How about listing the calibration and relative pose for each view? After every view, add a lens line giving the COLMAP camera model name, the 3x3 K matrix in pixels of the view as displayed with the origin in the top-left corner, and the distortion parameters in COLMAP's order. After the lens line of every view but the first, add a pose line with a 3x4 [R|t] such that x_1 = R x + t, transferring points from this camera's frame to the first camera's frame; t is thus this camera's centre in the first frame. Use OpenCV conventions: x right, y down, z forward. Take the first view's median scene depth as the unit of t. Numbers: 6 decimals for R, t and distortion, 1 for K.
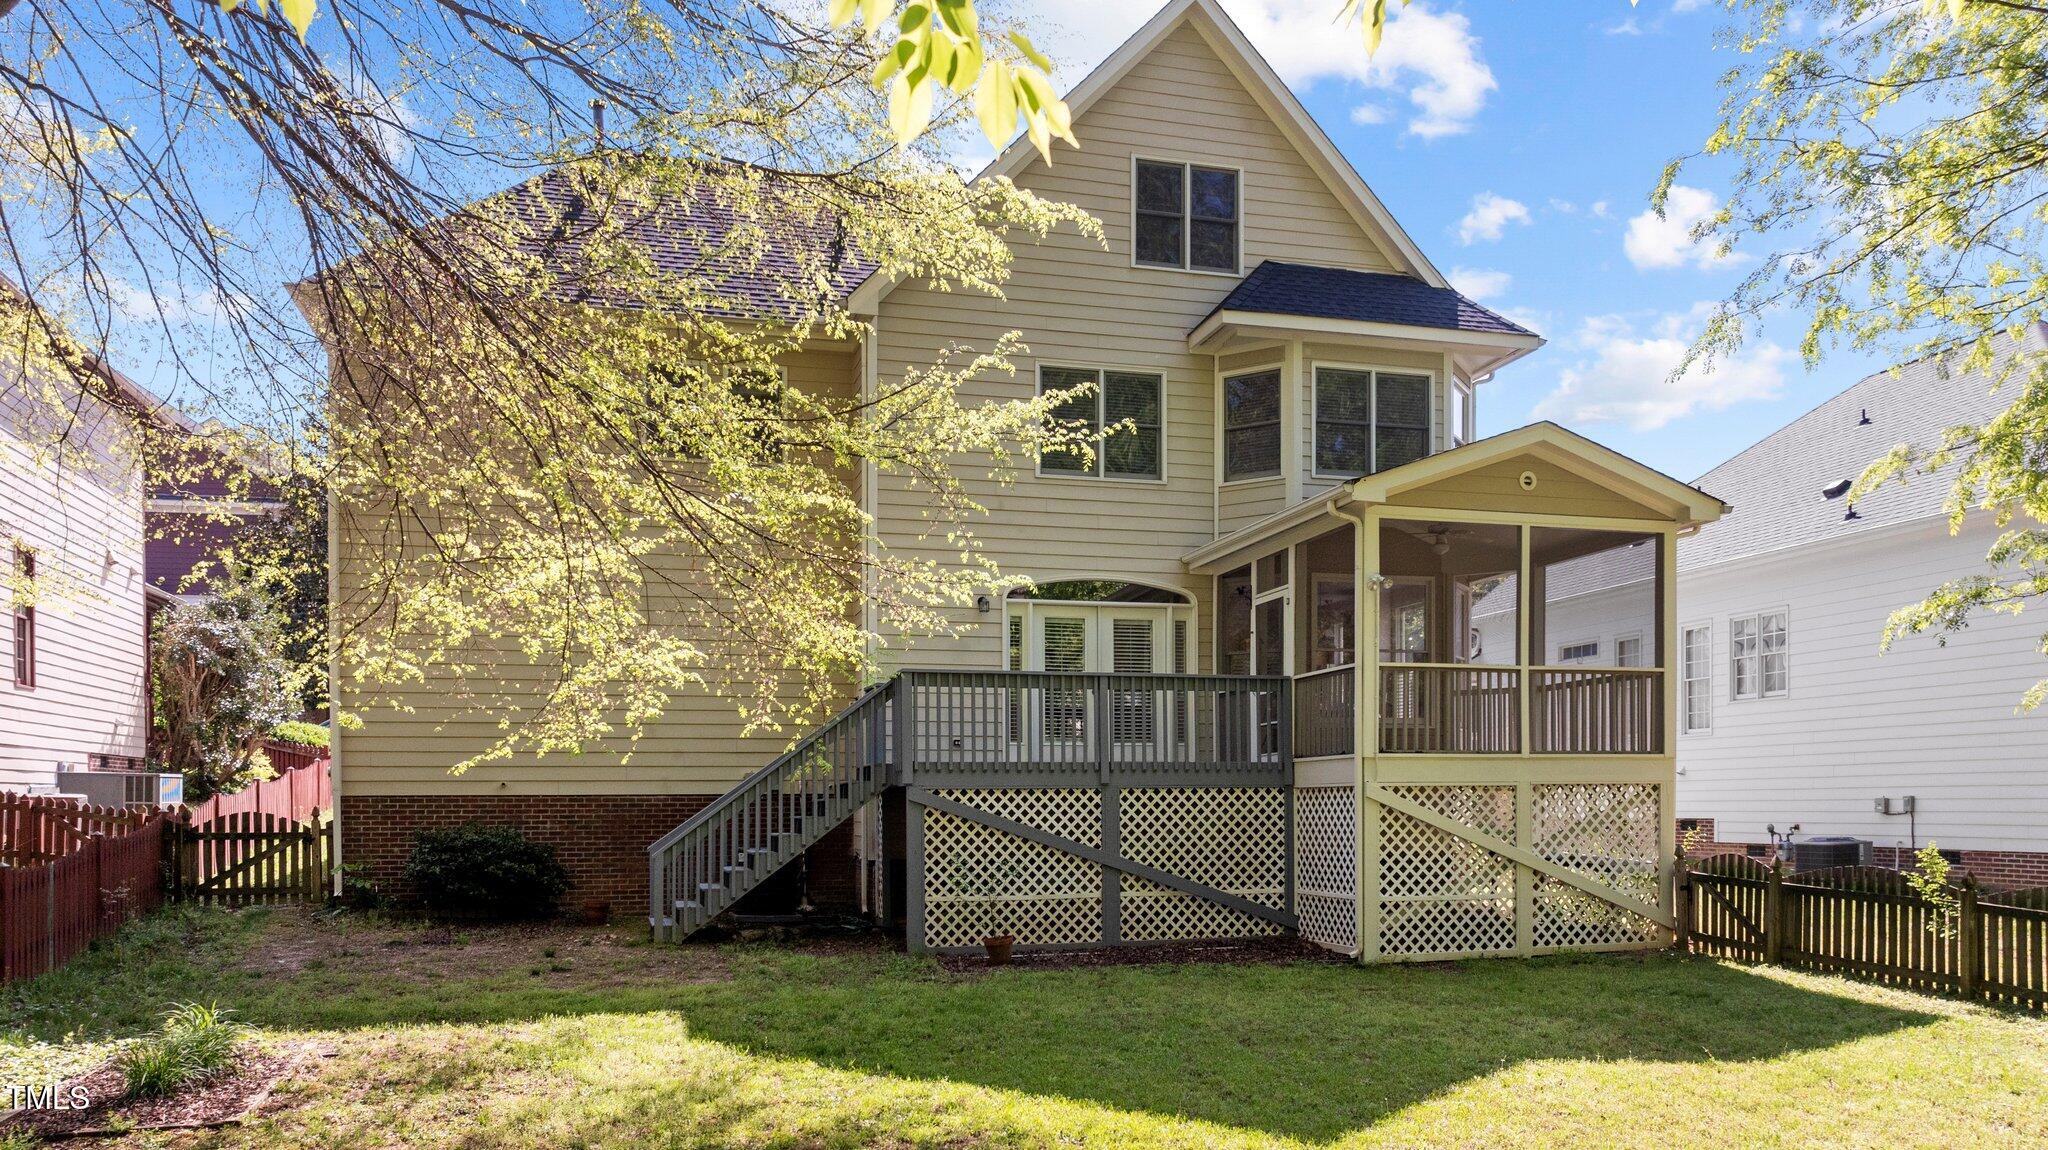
lens RADIAL K [[1427.9, 0, 1010.7], [0, 1427.9, 788.6], [0, 0, 1]] dist [0.000209, -0.001569]
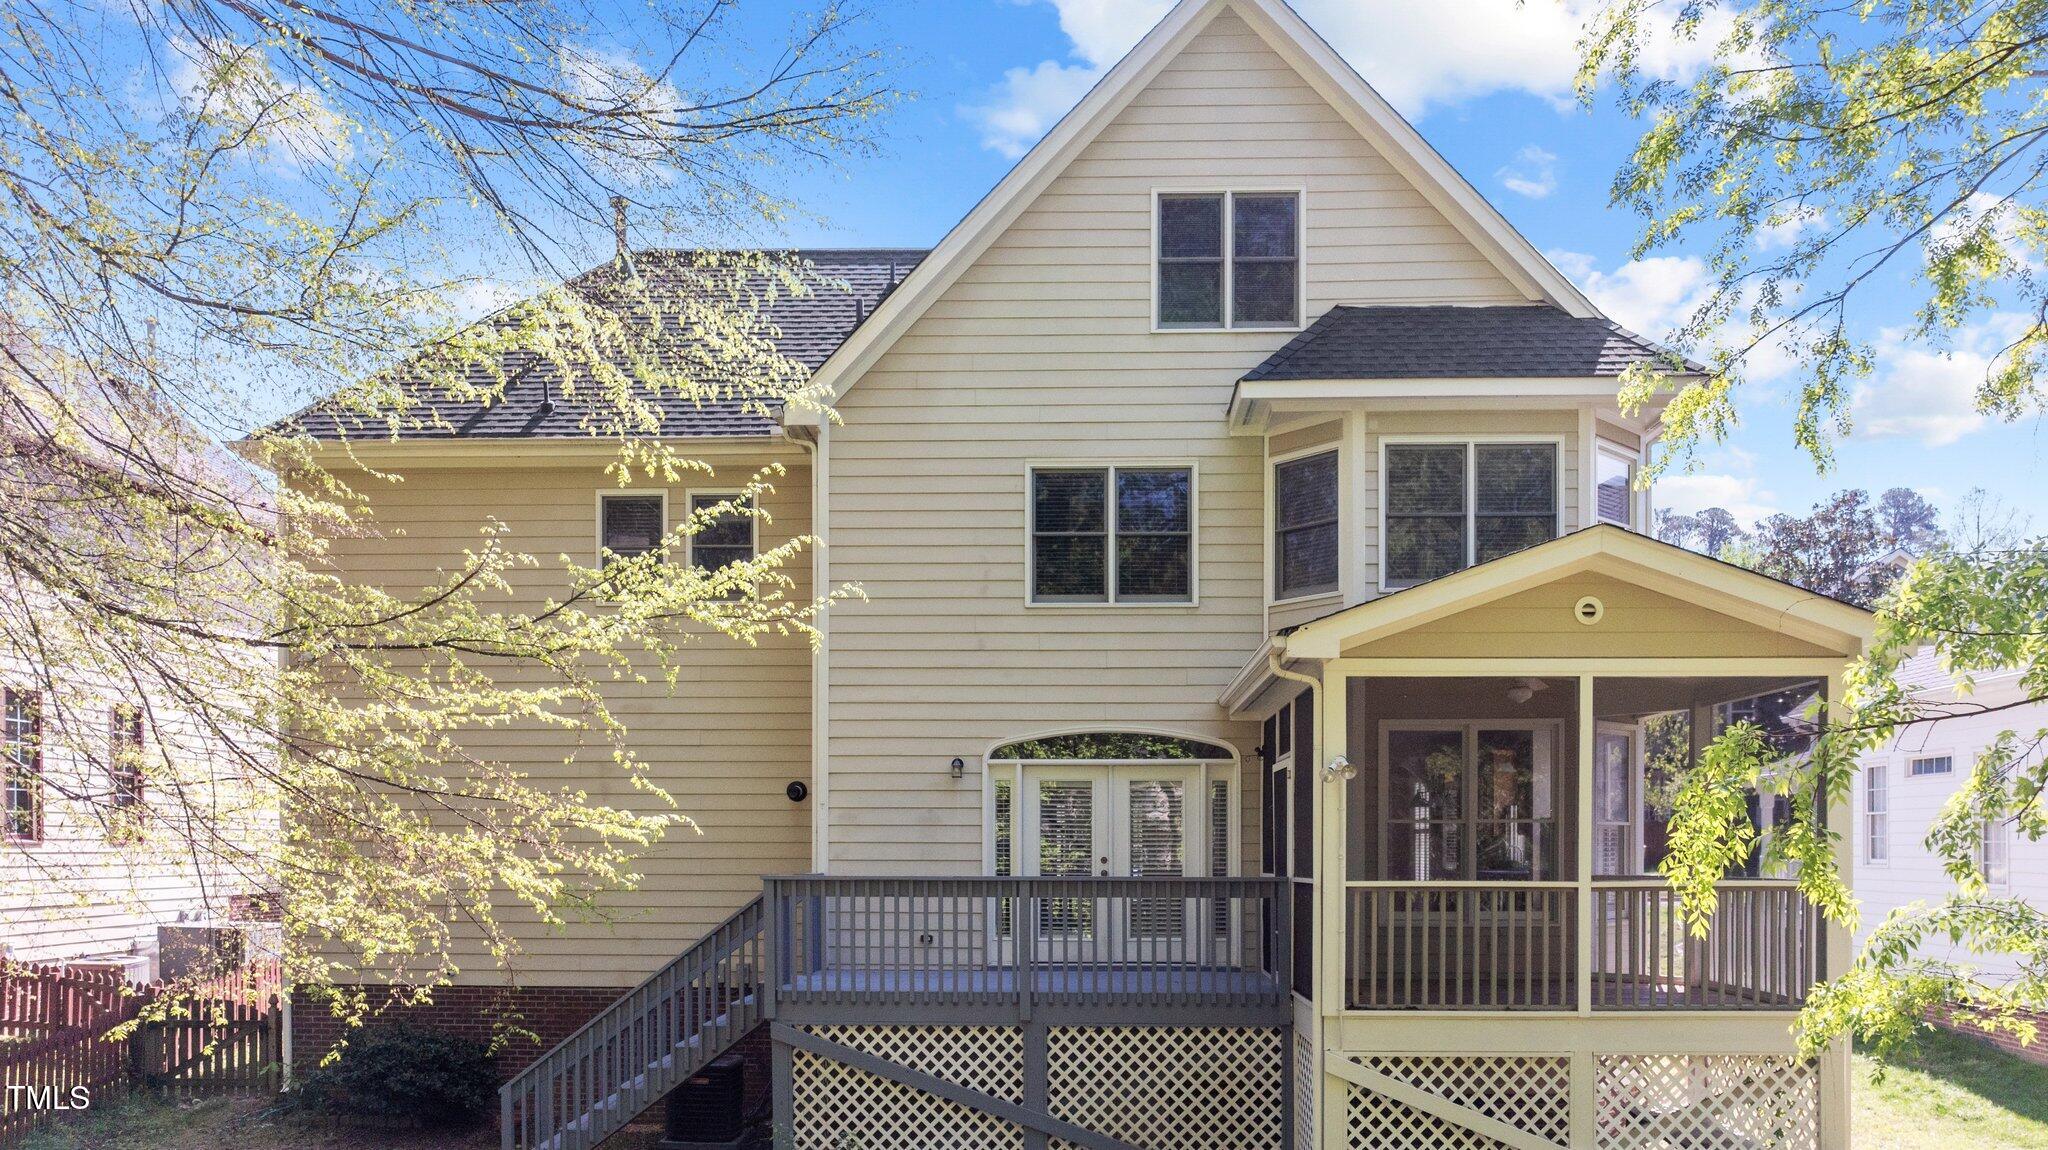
lens RADIAL K [[1429.7, 0, 1051.8], [0, 1429.7, 853.7], [0, 0, 1]] dist [-0.003101, 0.001766]
pose [[0.962147, 0.007111, -0.272440, 0.286682], [-0.003944, 0.999918, 0.012172, -0.102053], [0.272504, -0.010637, 0.962096, 0.261030]]
